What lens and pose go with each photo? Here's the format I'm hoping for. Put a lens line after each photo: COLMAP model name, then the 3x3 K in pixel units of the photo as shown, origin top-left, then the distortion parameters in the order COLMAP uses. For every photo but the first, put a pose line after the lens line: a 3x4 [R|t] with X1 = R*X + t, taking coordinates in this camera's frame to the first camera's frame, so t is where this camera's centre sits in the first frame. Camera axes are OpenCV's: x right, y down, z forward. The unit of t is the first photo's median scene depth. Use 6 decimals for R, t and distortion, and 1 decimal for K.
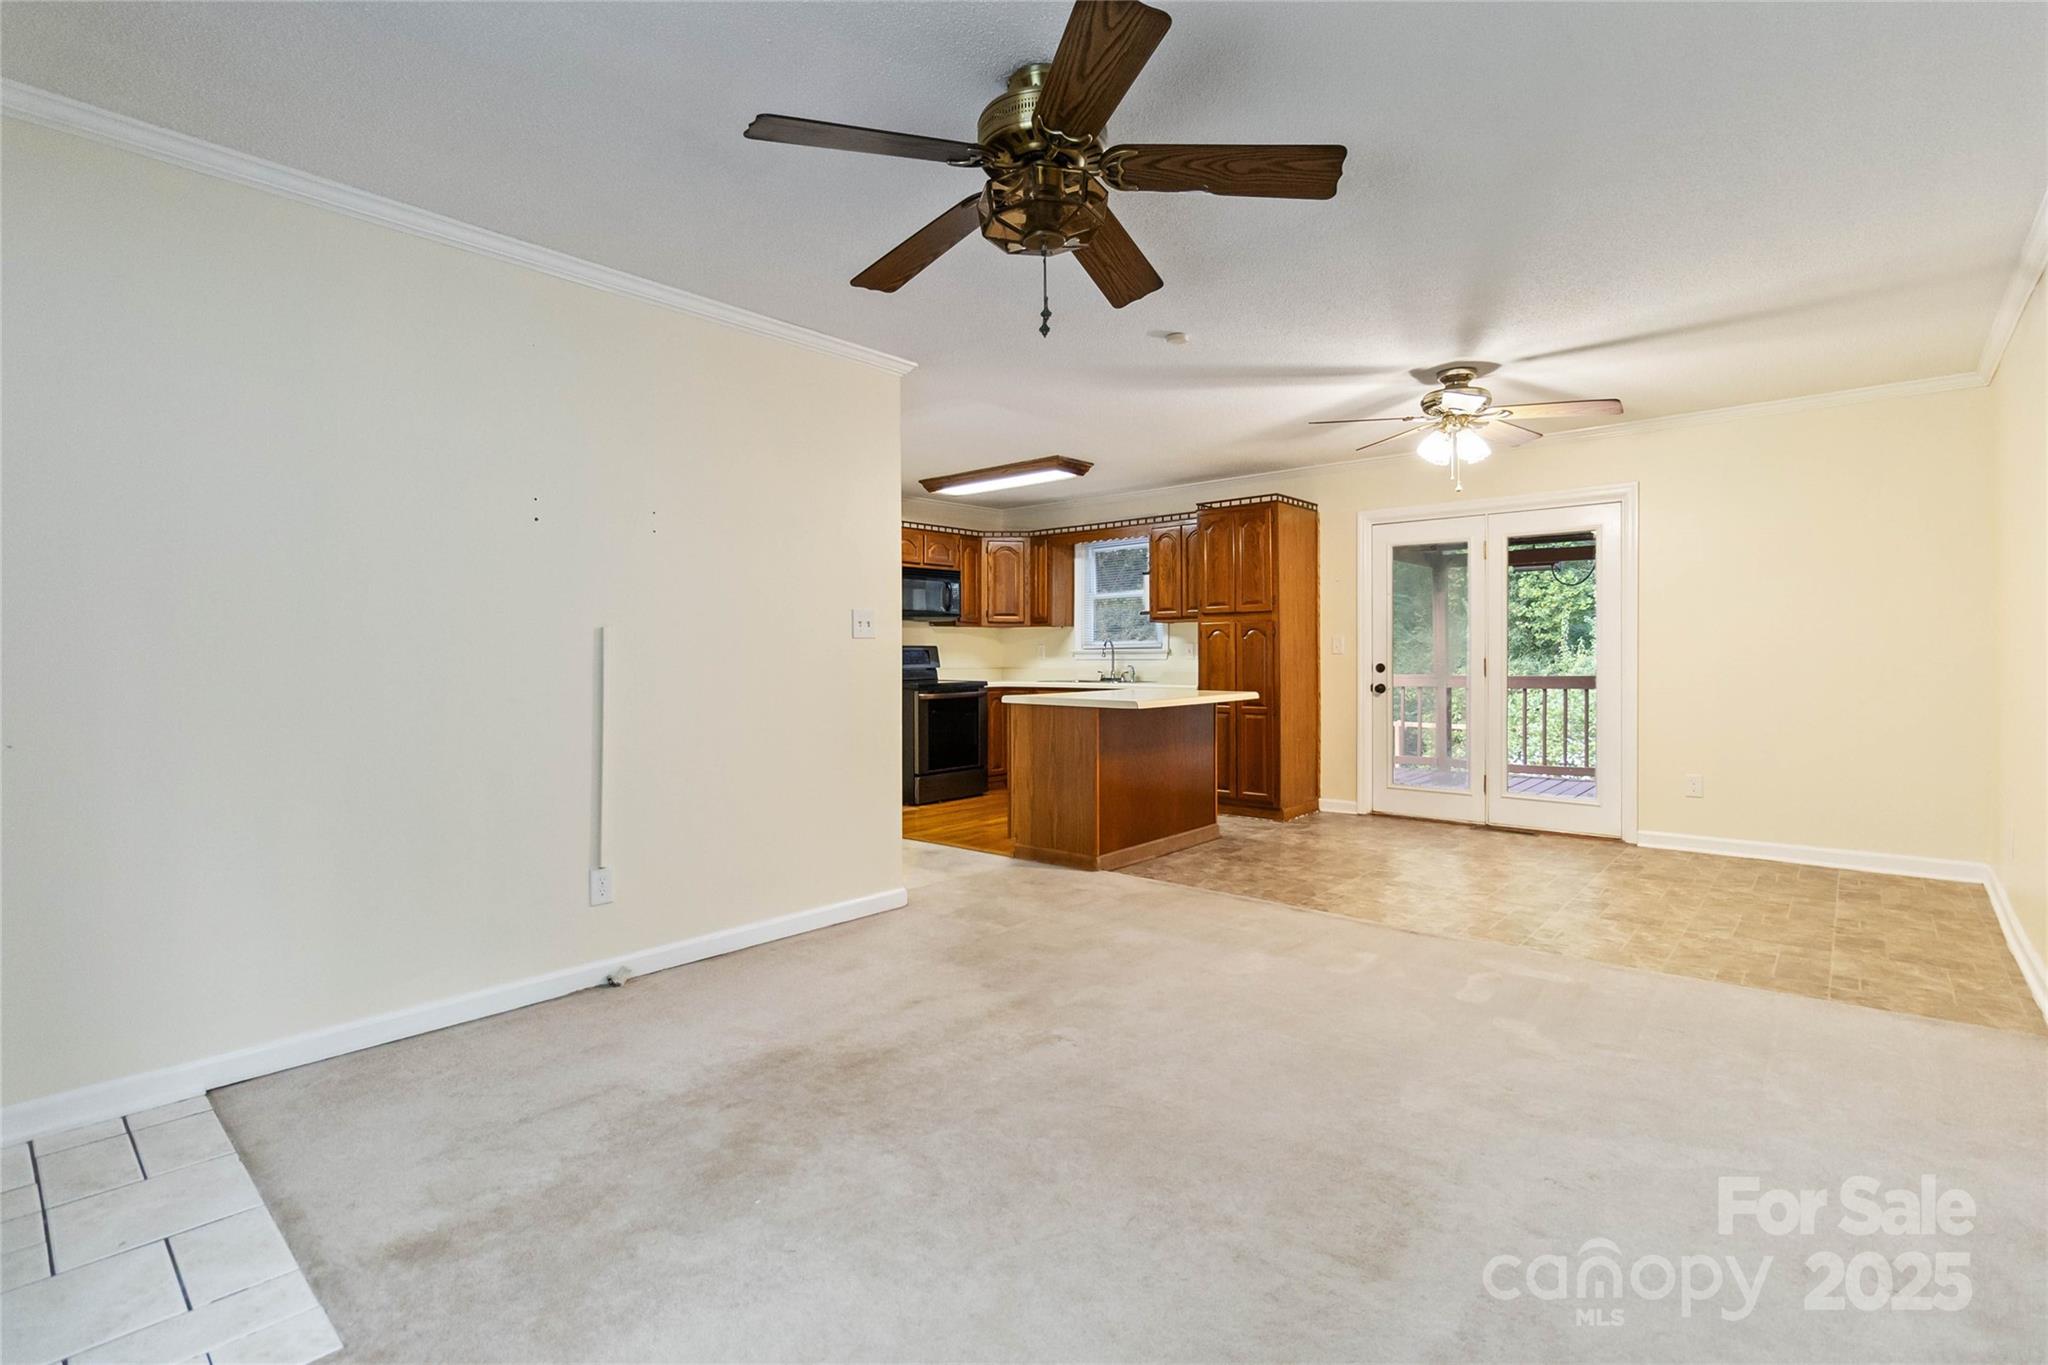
lens RADIAL K [[950.2, 0, 1025.2], [0, 950.2, 655.0], [0, 0, 1]] dist [0.007203, -0.000736]
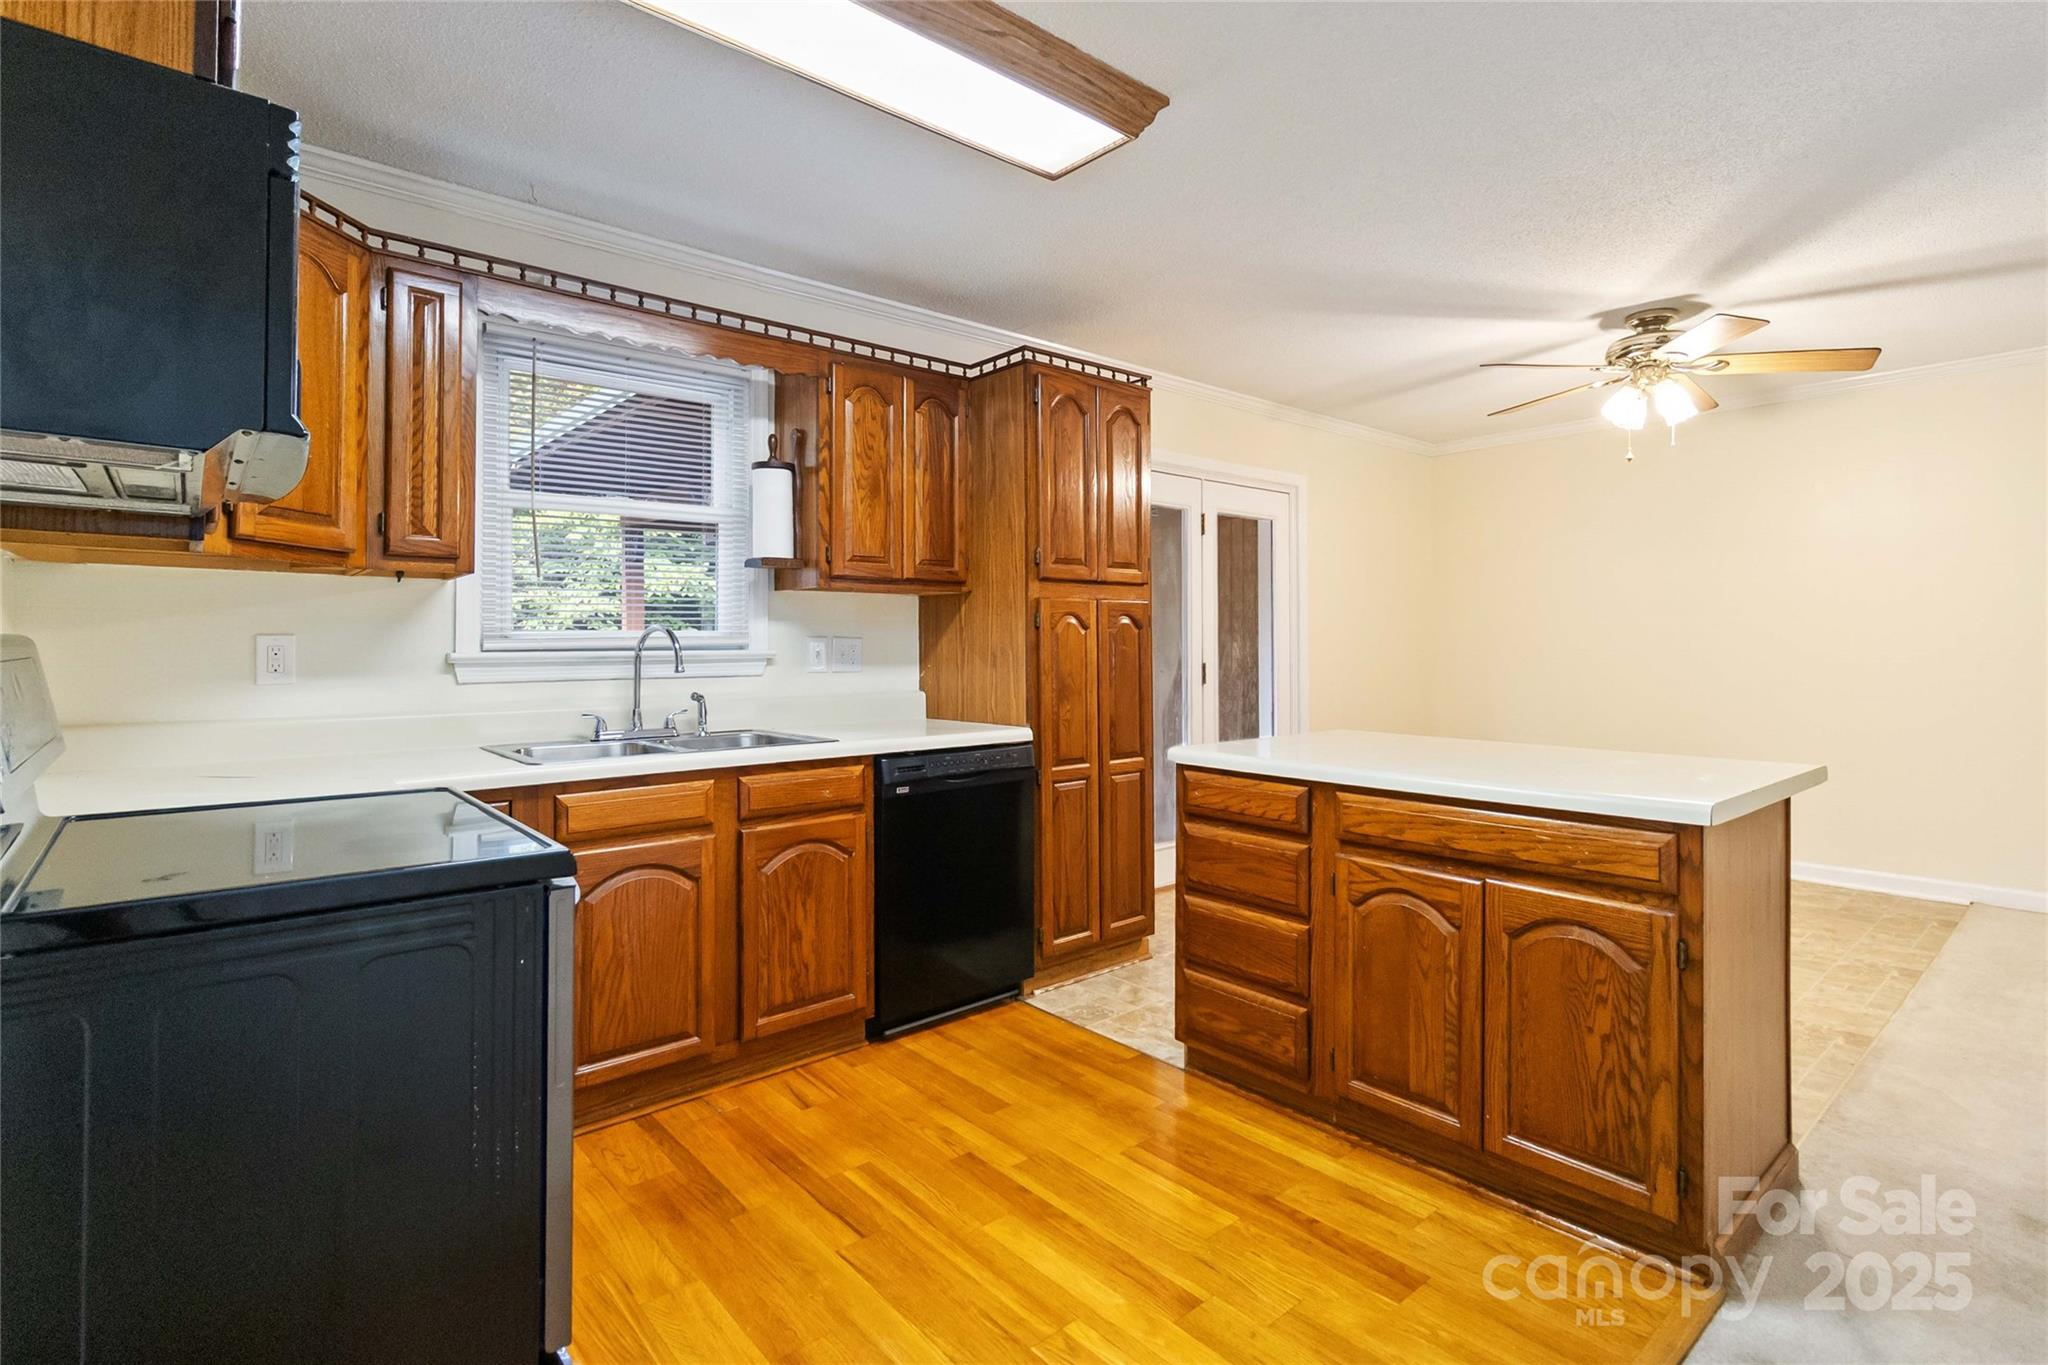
lens RADIAL K [[950.2, 0, 1014.8], [0, 950.2, 645.8], [0, 0, 1]] dist [0.007203, -0.000736]
pose [[0.165922, 0.002051, 0.986137, -0.286315], [0.001029, 0.999997, -0.002253, -0.008268], [-0.986138, 0.001389, 0.165920, 0.921591]]
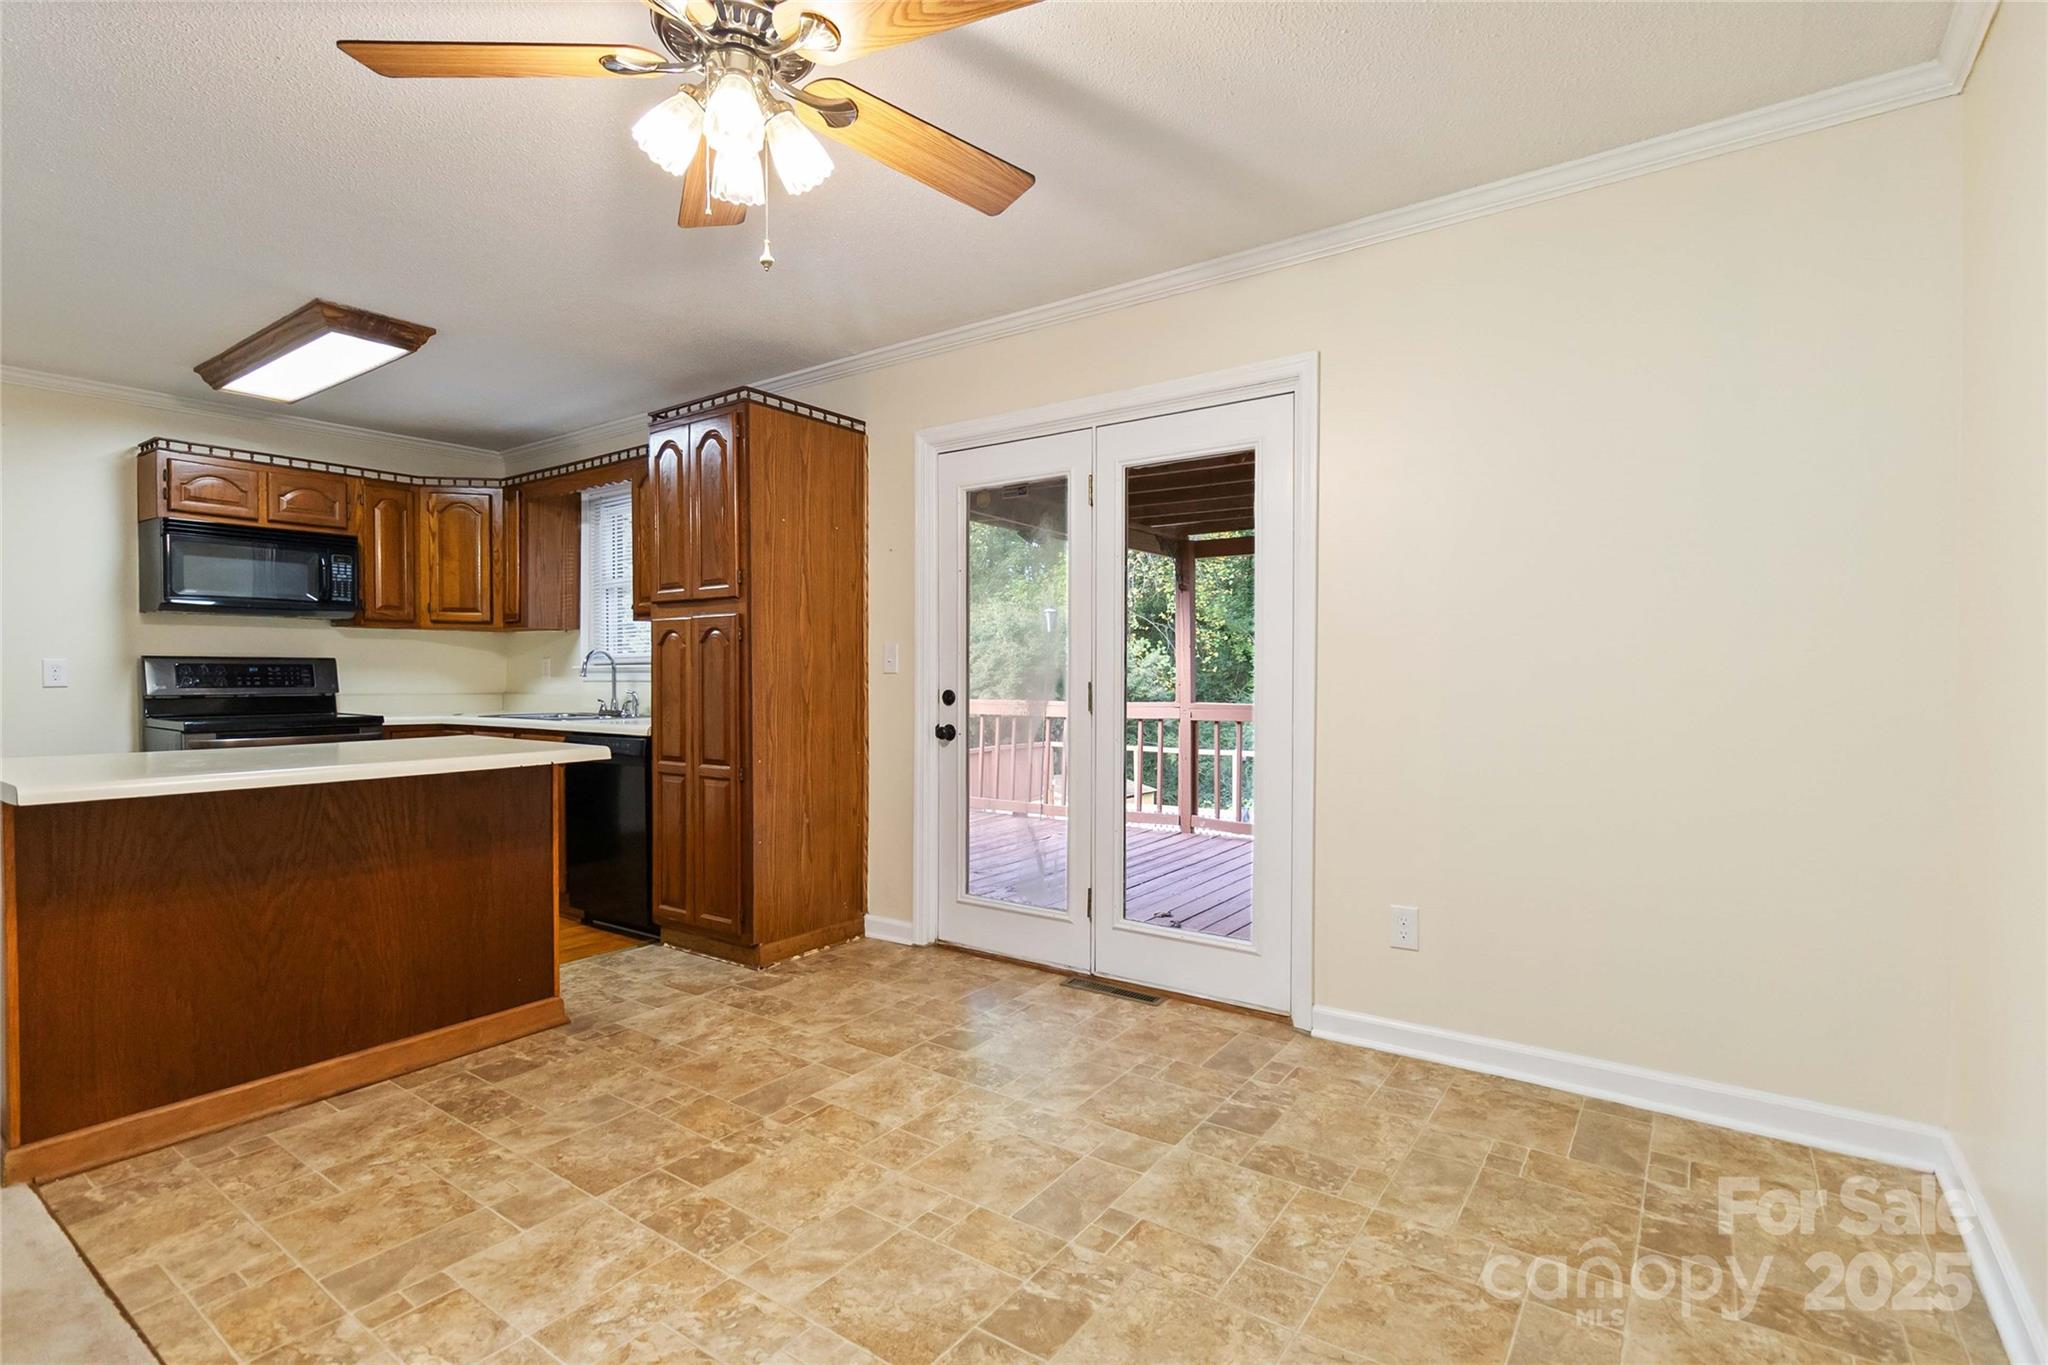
lens RADIAL K [[950.2, 0, 1021.3], [0, 950.2, 685.9], [0, 0, 1]] dist [0.007203, -0.000736]
pose [[0.994487, 0.006114, 0.104682, 0.343307], [-0.006741, 0.999961, 0.005635, 0.002430], [-0.104644, -0.006310, 0.994490, 0.395008]]
